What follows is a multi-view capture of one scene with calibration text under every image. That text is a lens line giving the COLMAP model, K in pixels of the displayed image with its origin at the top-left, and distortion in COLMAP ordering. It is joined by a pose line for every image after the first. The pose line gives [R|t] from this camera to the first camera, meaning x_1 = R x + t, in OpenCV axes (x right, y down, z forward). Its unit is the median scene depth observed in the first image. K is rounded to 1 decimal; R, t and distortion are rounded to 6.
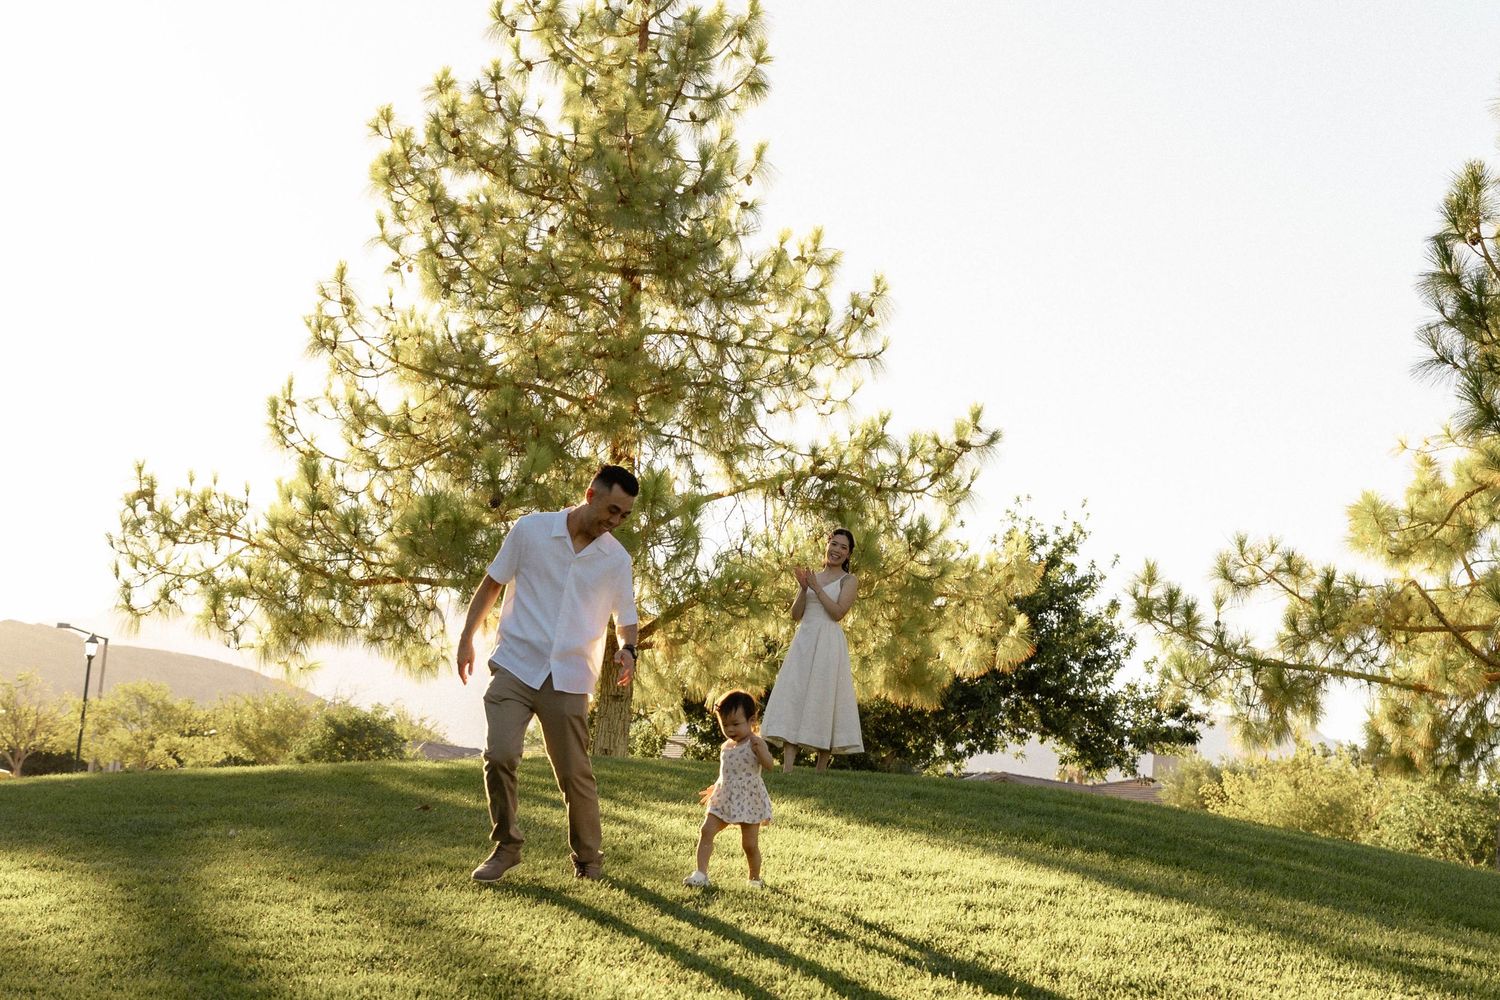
lens RADIAL K [[2641.5, 0, 750.0], [0, 2641.5, 500.0], [0, 0, 1]] dist [0.046497, 0.216561]
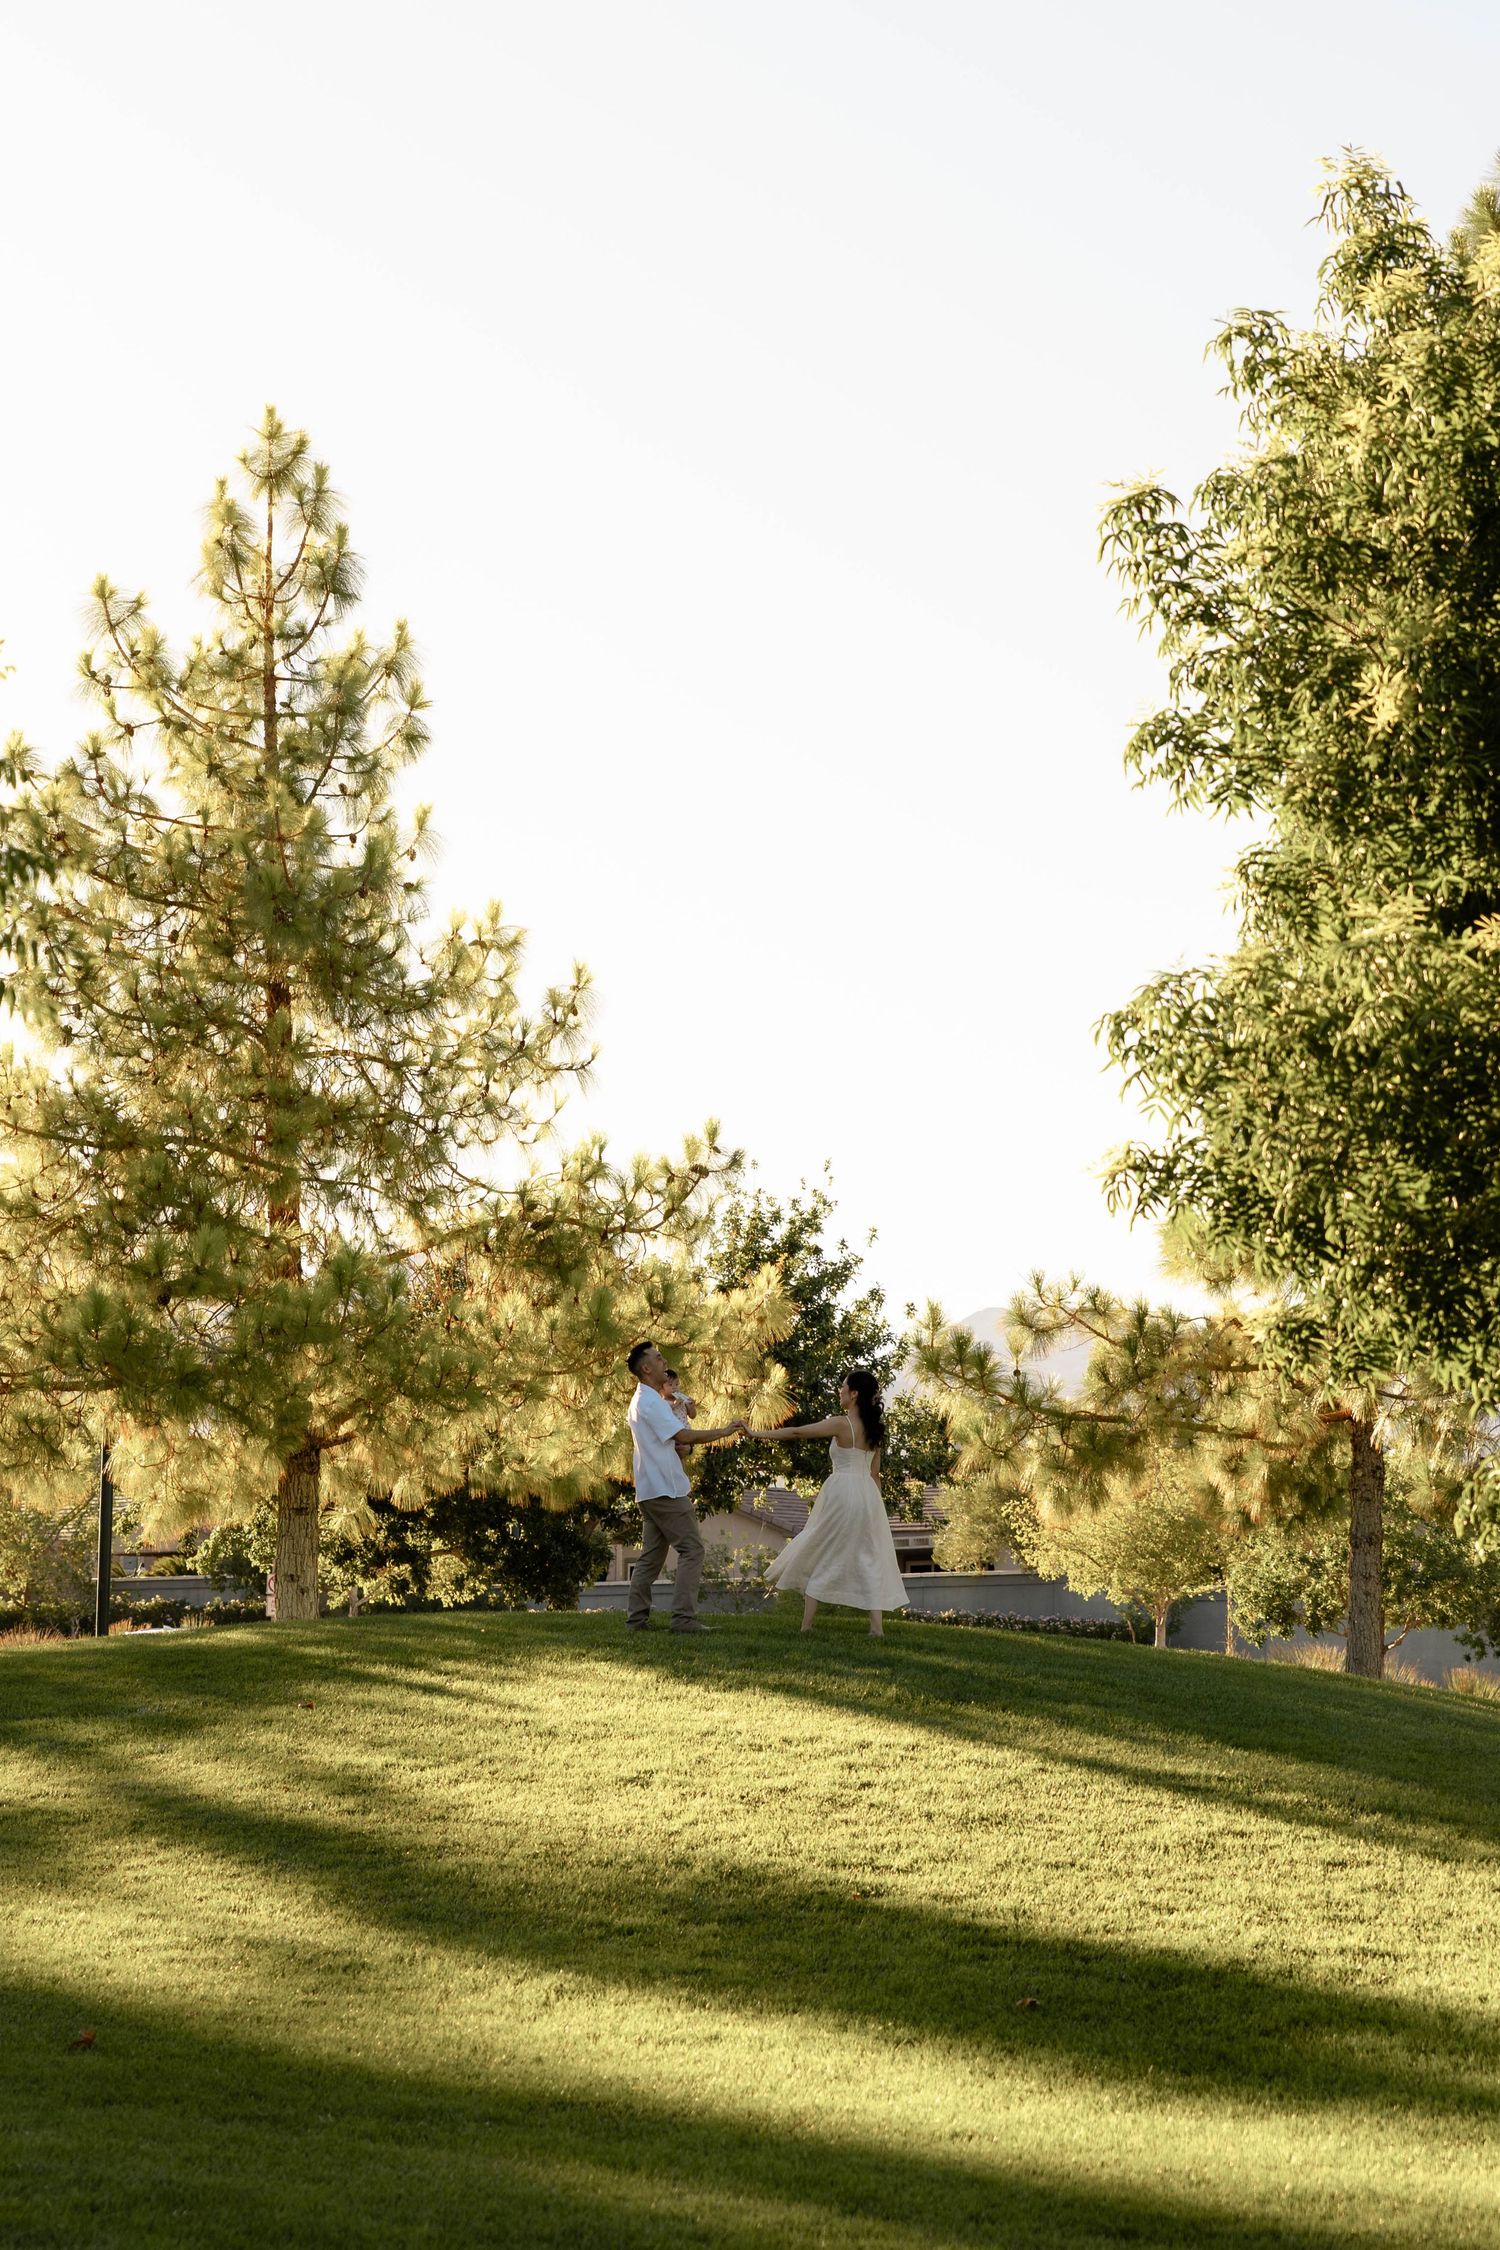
lens RADIAL K [[3882.1, 0, 750.0], [0, 3882.1, 1125.0], [0, 0, 1]] dist [-0.007562, 0.042891]
pose [[0.991854, -0.064238, 0.109995, -0.035993], [0.064114, 0.997932, 0.004665, -0.040009], [-0.110067, 0.002425, 0.993921, -0.205100]]
